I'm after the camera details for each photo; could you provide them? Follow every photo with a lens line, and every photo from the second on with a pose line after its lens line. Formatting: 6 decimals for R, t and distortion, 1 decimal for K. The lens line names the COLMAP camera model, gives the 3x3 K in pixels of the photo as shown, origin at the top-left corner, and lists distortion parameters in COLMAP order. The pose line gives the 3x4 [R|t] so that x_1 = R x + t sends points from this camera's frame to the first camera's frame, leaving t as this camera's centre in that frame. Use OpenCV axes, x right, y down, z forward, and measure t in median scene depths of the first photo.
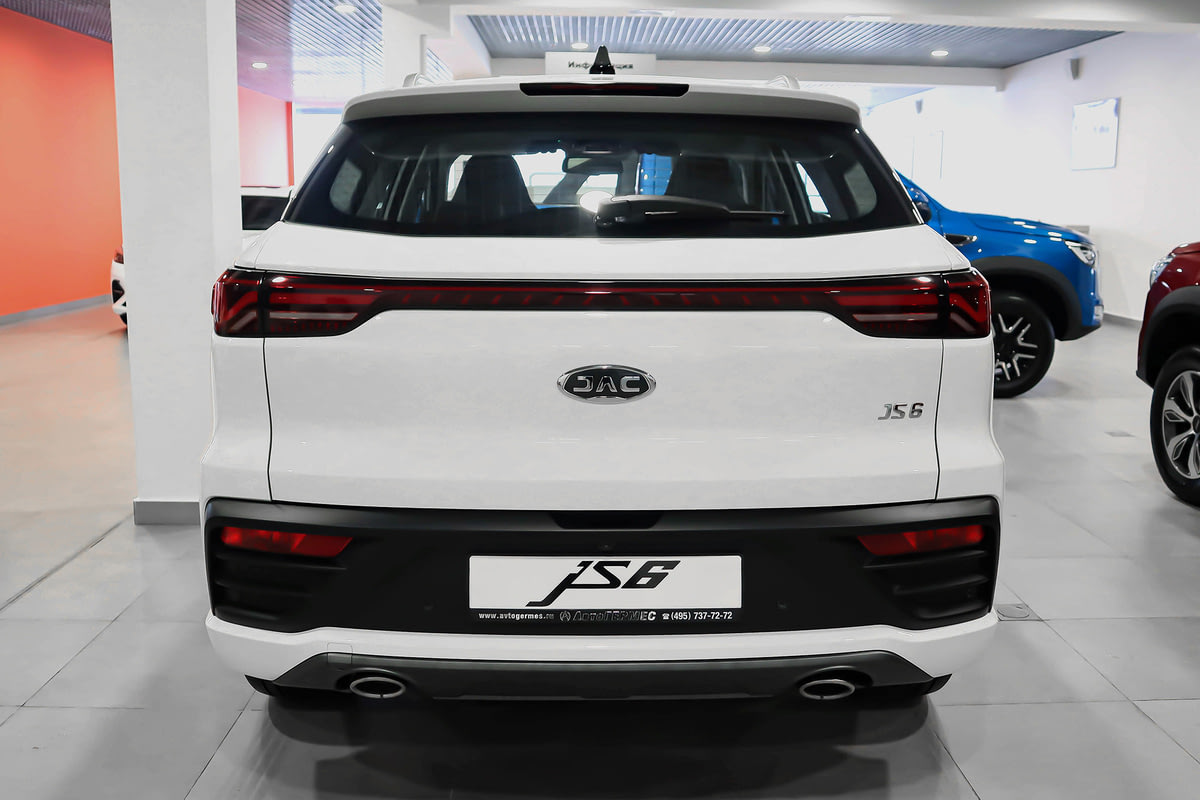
lens RADIAL K [[1075.5, 0, 600.0], [0, 1075.5, 400.0], [0, 0, 1]] dist [-0.055783, 0.005859]
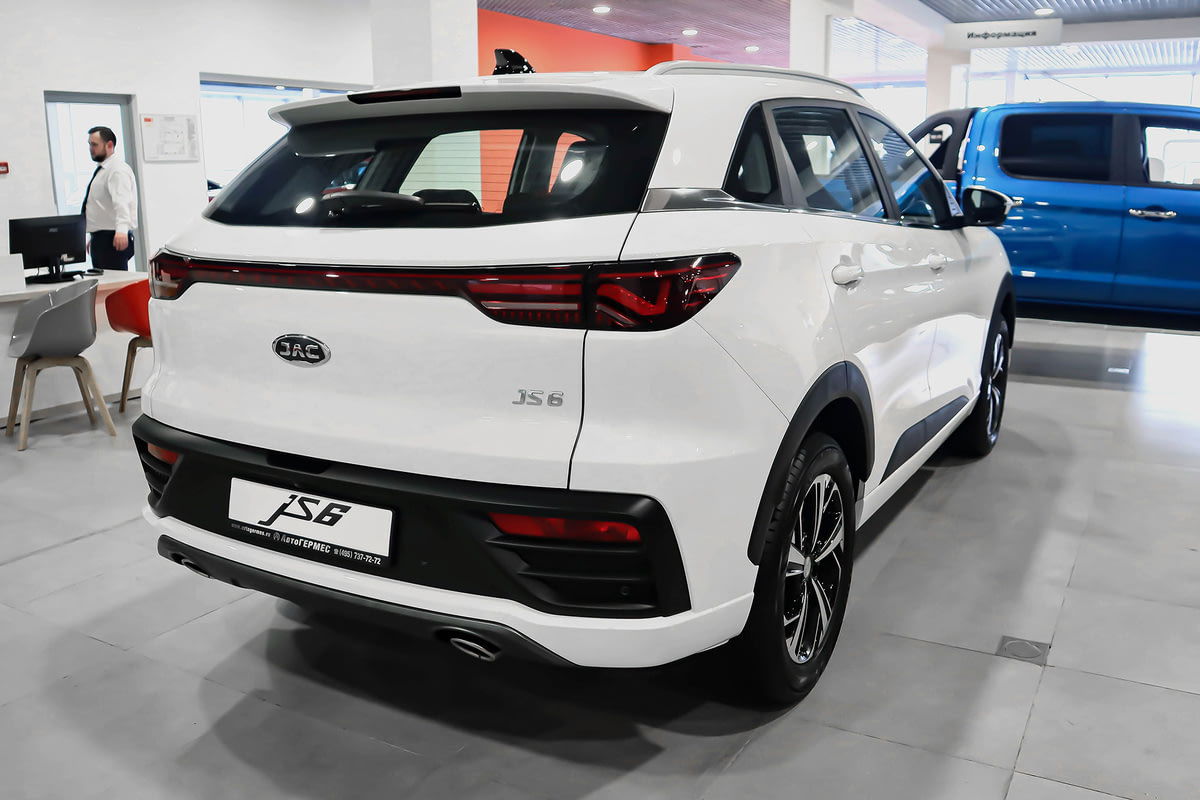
lens RADIAL K [[1016.2, 0, 600.0], [0, 1016.2, 400.0], [0, 0, 1]] dist [-0.072677, 0.000393]
pose [[0.851730, 0.097752, -0.514782, 0.856475], [-0.077753, 0.995146, 0.060322, -0.052347], [0.518179, -0.011353, 0.855197, 0.204961]]
